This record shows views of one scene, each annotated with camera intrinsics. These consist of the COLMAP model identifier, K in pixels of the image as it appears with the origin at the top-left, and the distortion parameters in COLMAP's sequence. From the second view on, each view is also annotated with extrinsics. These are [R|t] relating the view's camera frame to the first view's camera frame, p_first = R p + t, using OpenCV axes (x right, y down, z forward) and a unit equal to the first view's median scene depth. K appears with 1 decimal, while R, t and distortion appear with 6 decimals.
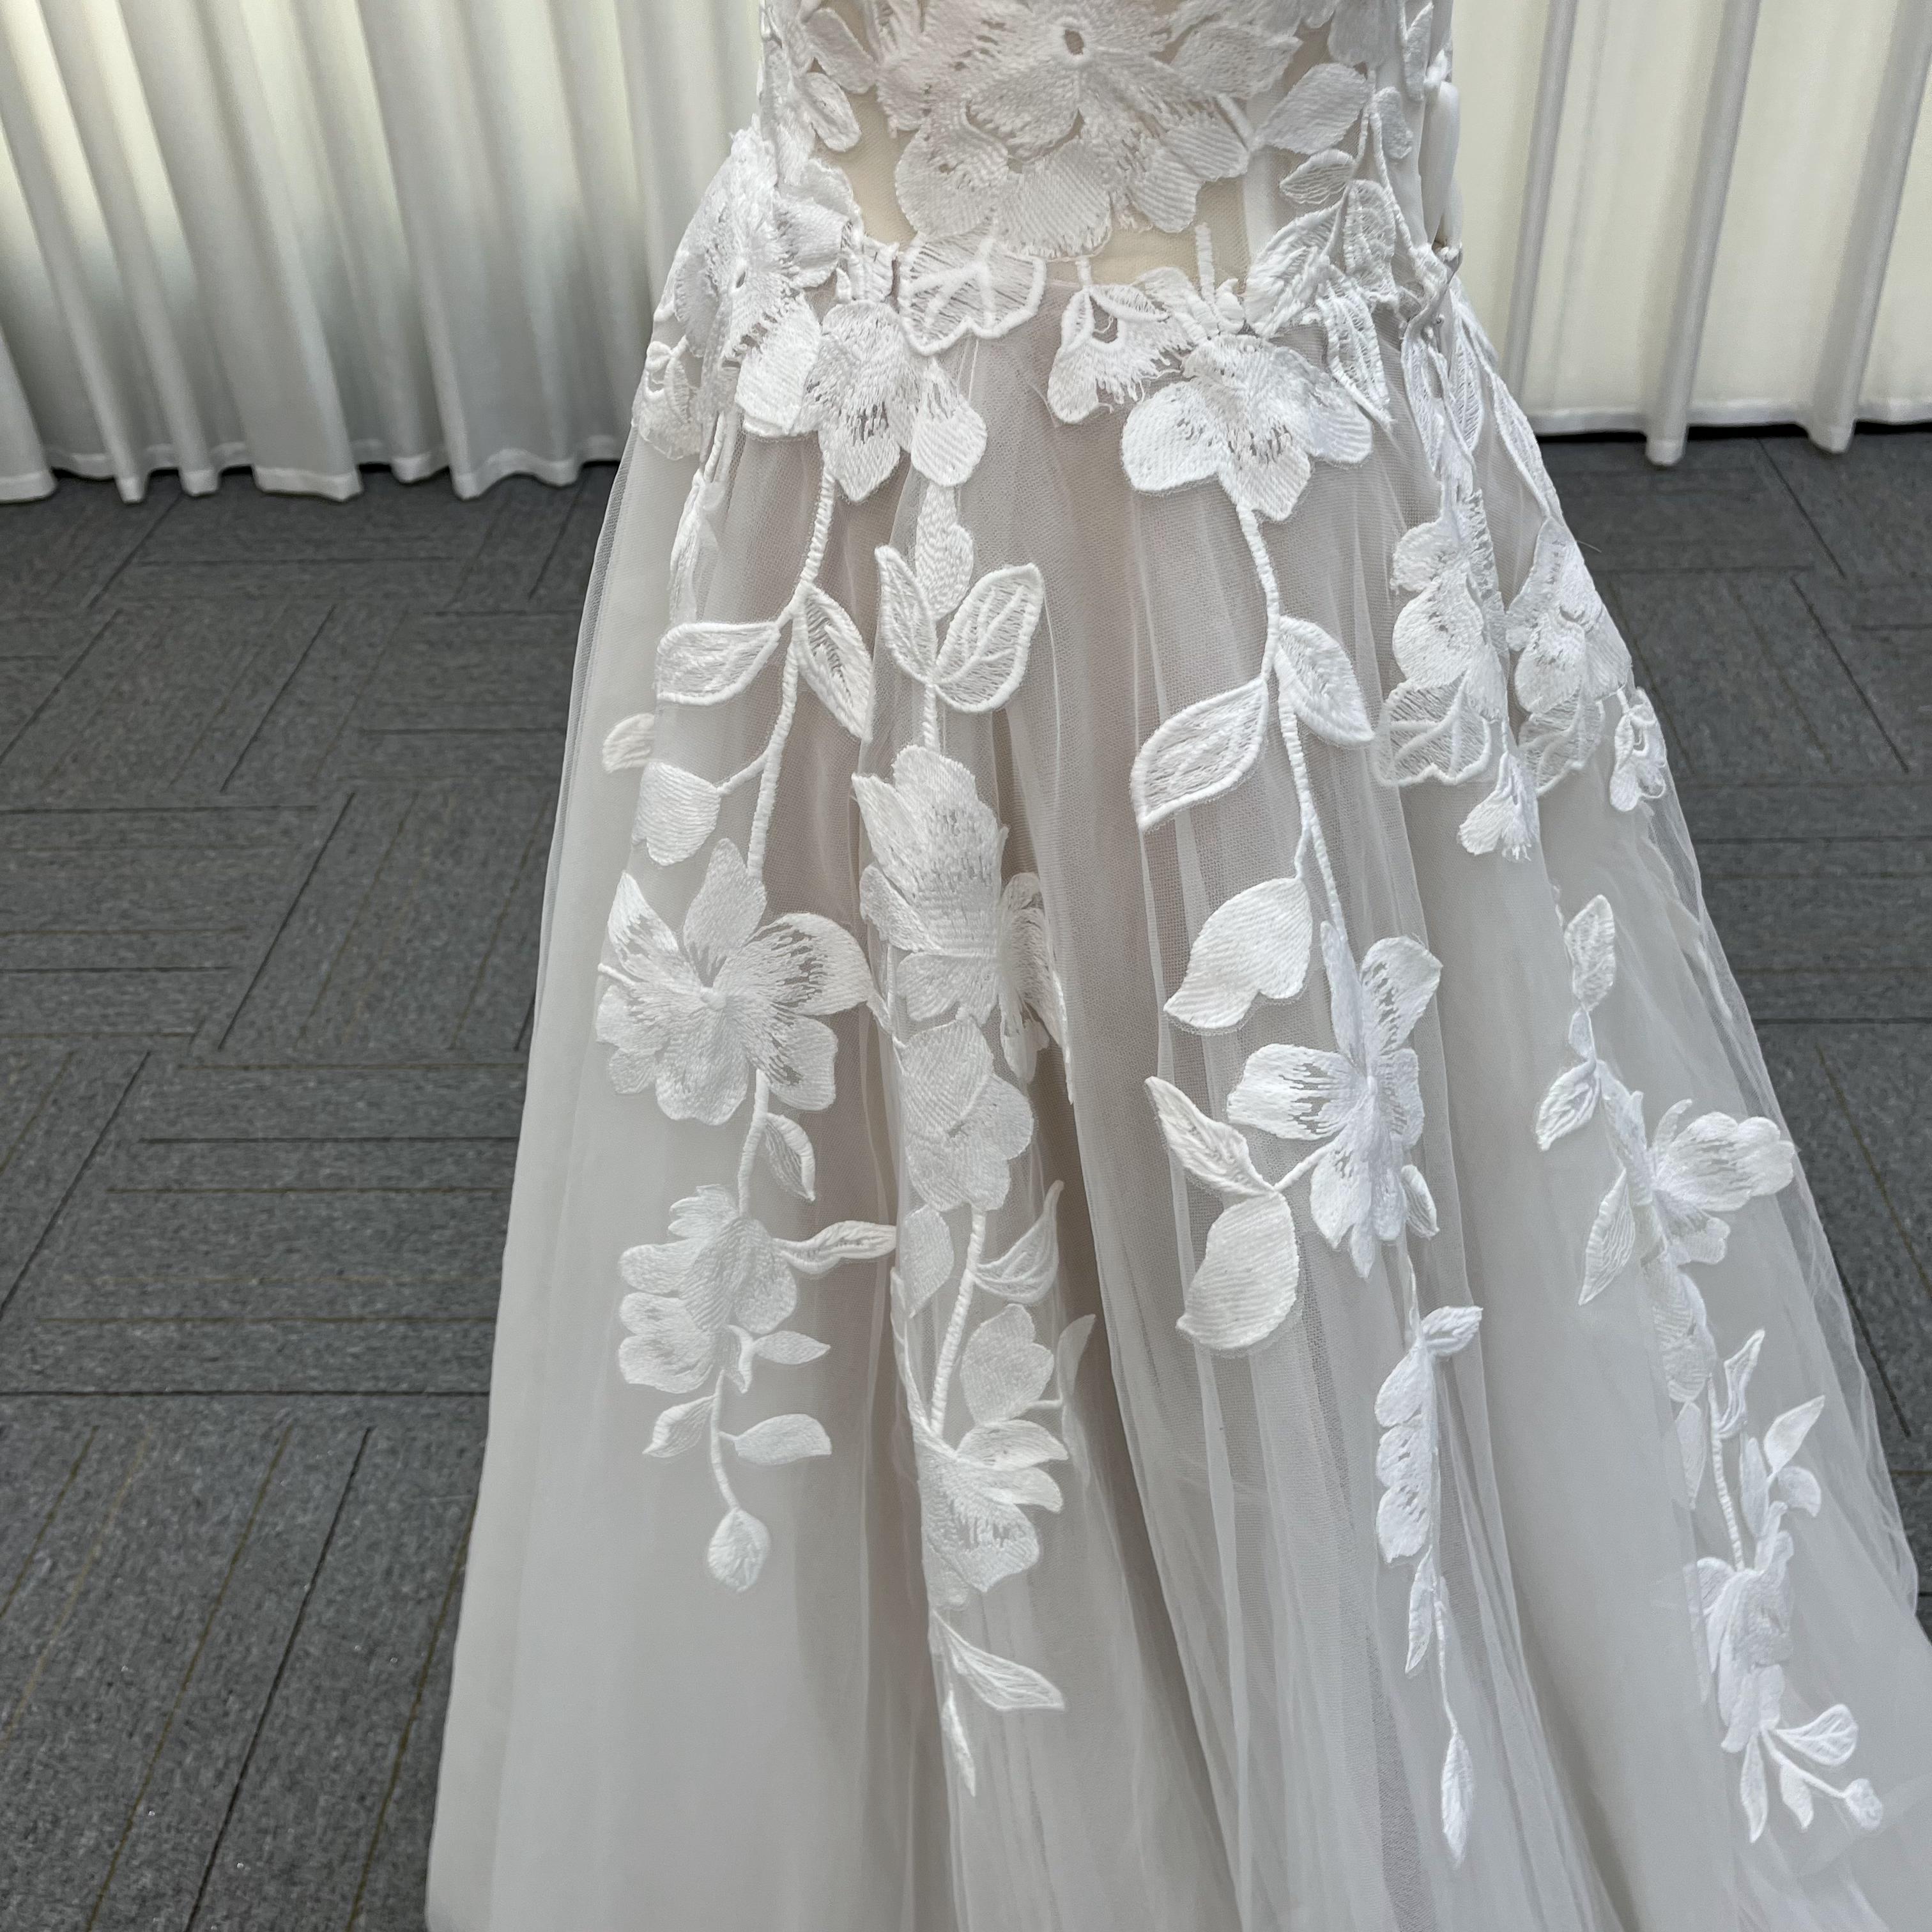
lens RADIAL K [[1968.0, 0, 984.3], [0, 1968.0, 949.9], [0, 0, 1]] dist [0.027347, 0.000000]
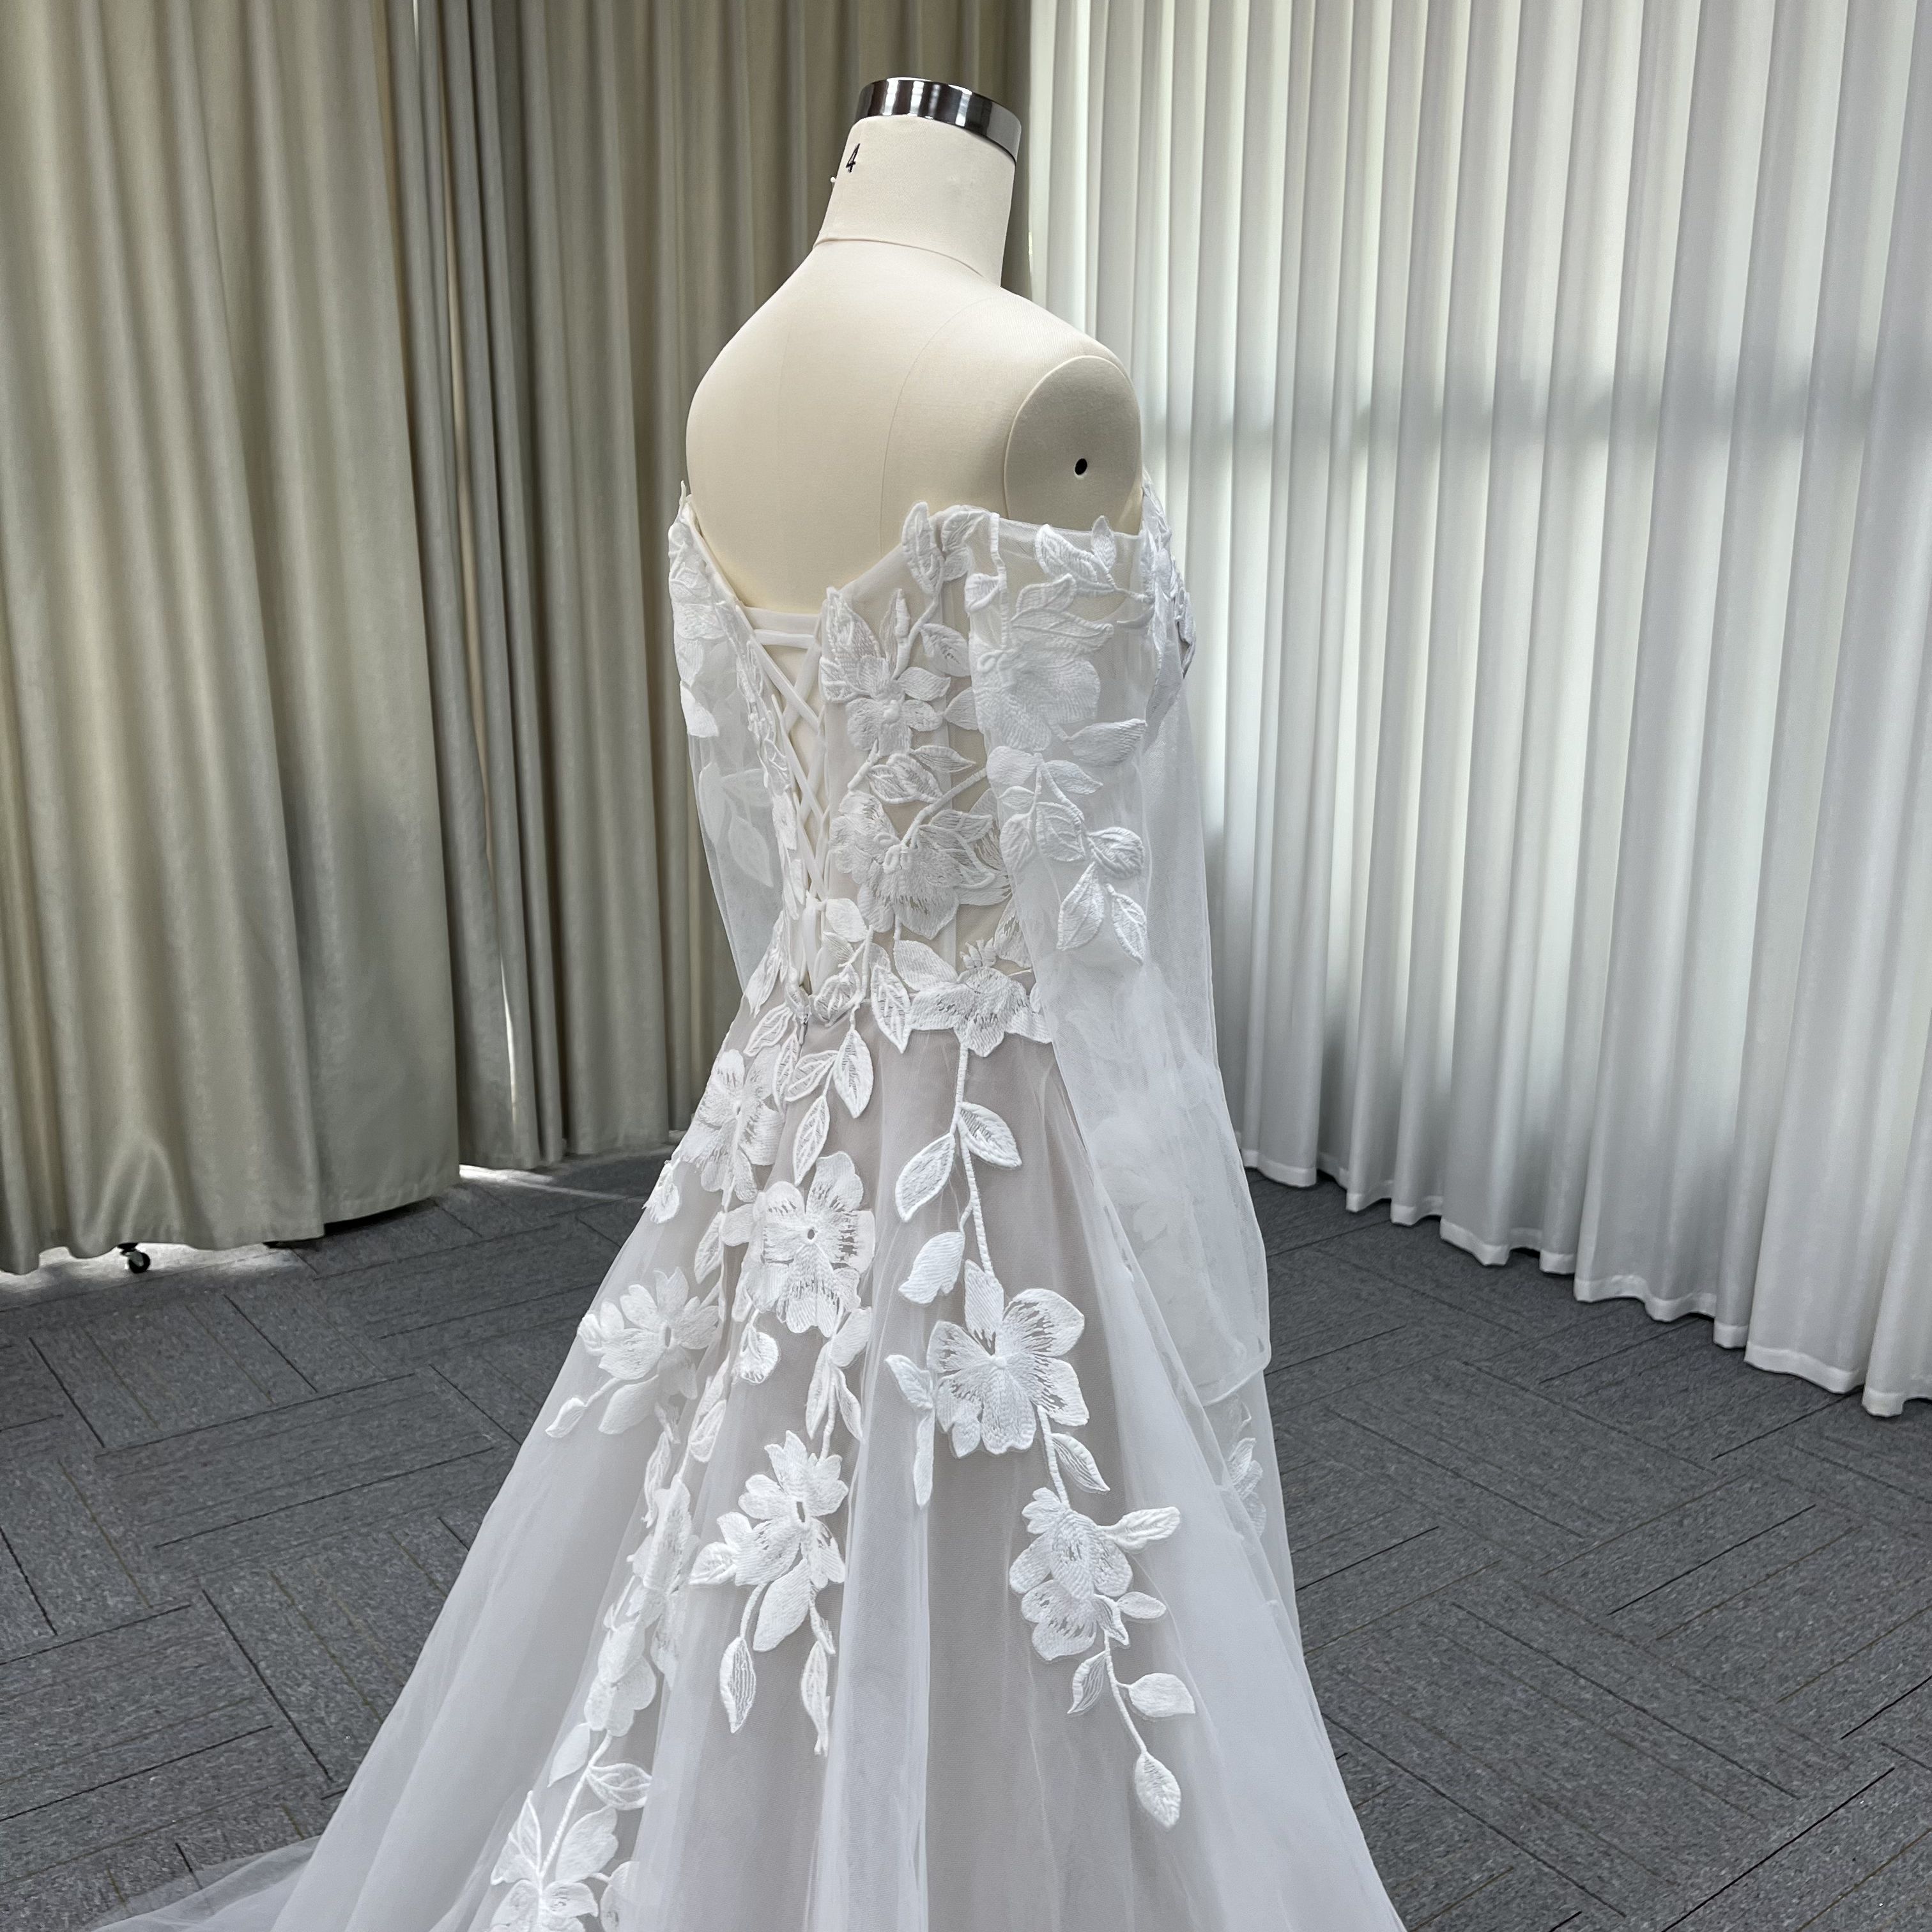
lens RADIAL K [[1968.0, 0, 970.4], [0, 1968.0, 924.0], [0, 0, 1]] dist [0.027347, 0.000000]
pose [[0.628437, 0.209353, -0.749158, 0.431755], [-0.507163, 0.840521, -0.190554, -0.020120], [0.589790, 0.499696, 0.634391, -0.055806]]
